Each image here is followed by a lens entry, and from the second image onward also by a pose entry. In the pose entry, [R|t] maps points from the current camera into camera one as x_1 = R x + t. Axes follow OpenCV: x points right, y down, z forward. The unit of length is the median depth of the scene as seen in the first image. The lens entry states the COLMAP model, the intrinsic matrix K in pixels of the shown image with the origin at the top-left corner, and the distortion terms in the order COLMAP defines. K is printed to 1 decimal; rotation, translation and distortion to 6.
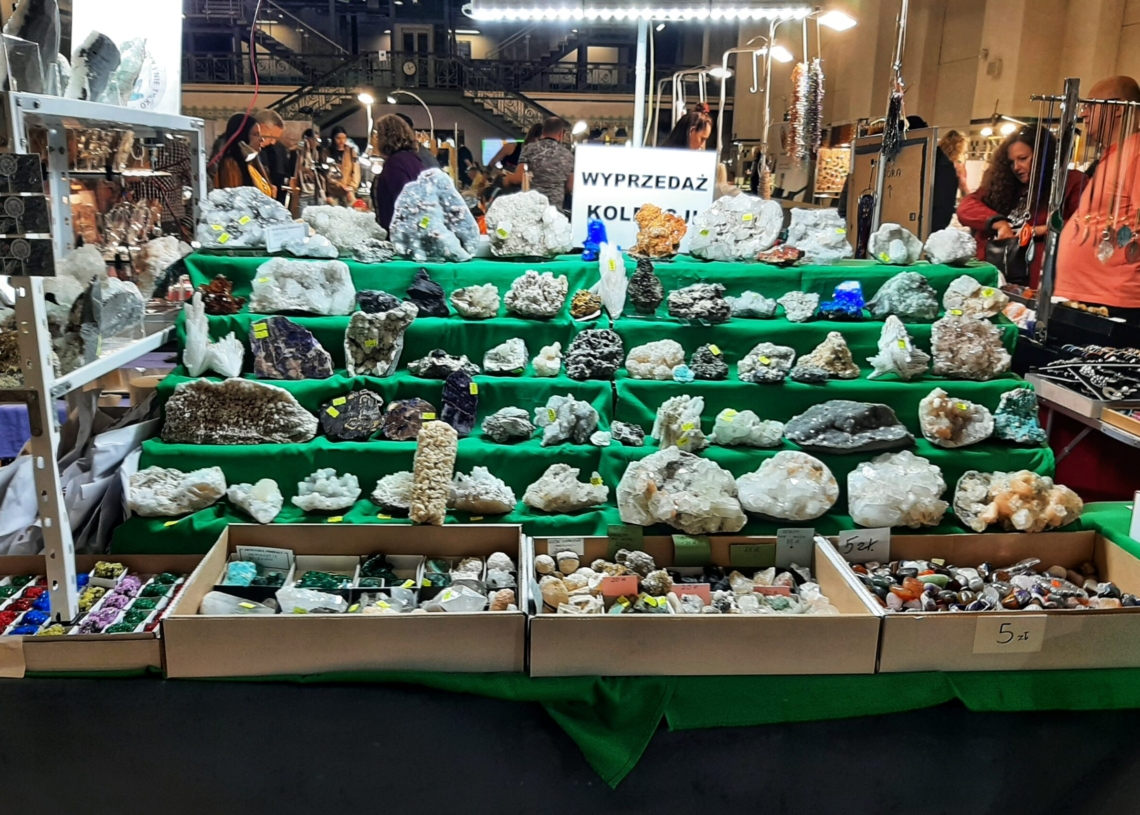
lens RADIAL K [[981.9, 0, 570.0], [0, 981.9, 407.5], [0, 0, 1]] dist [-0.009679, -0.007448]
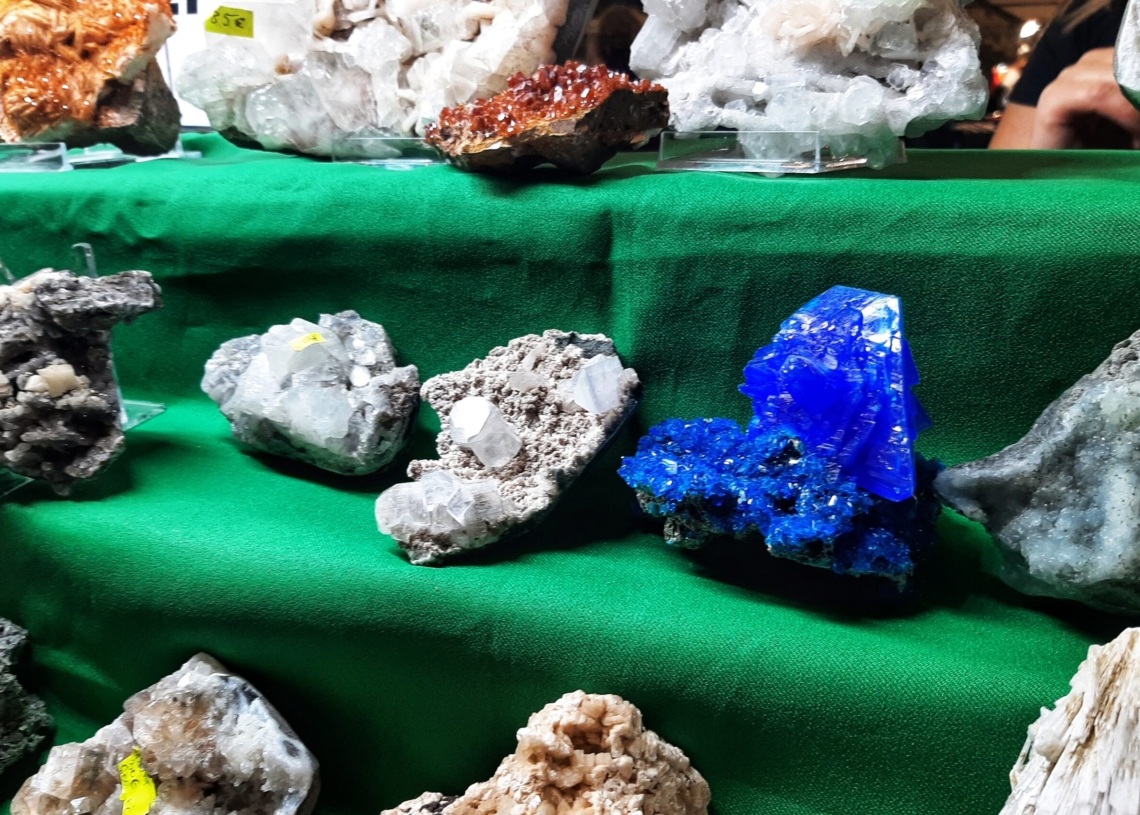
lens RADIAL K [[981.9, 0, 570.0], [0, 981.9, 407.5], [0, 0, 1]] dist [-0.009679, -0.007448]
pose [[0.899376, 0.095968, -0.426512, 0.306341], [-0.069064, 0.994547, 0.078147, -0.119182], [0.431685, -0.040827, 0.901100, 0.852771]]
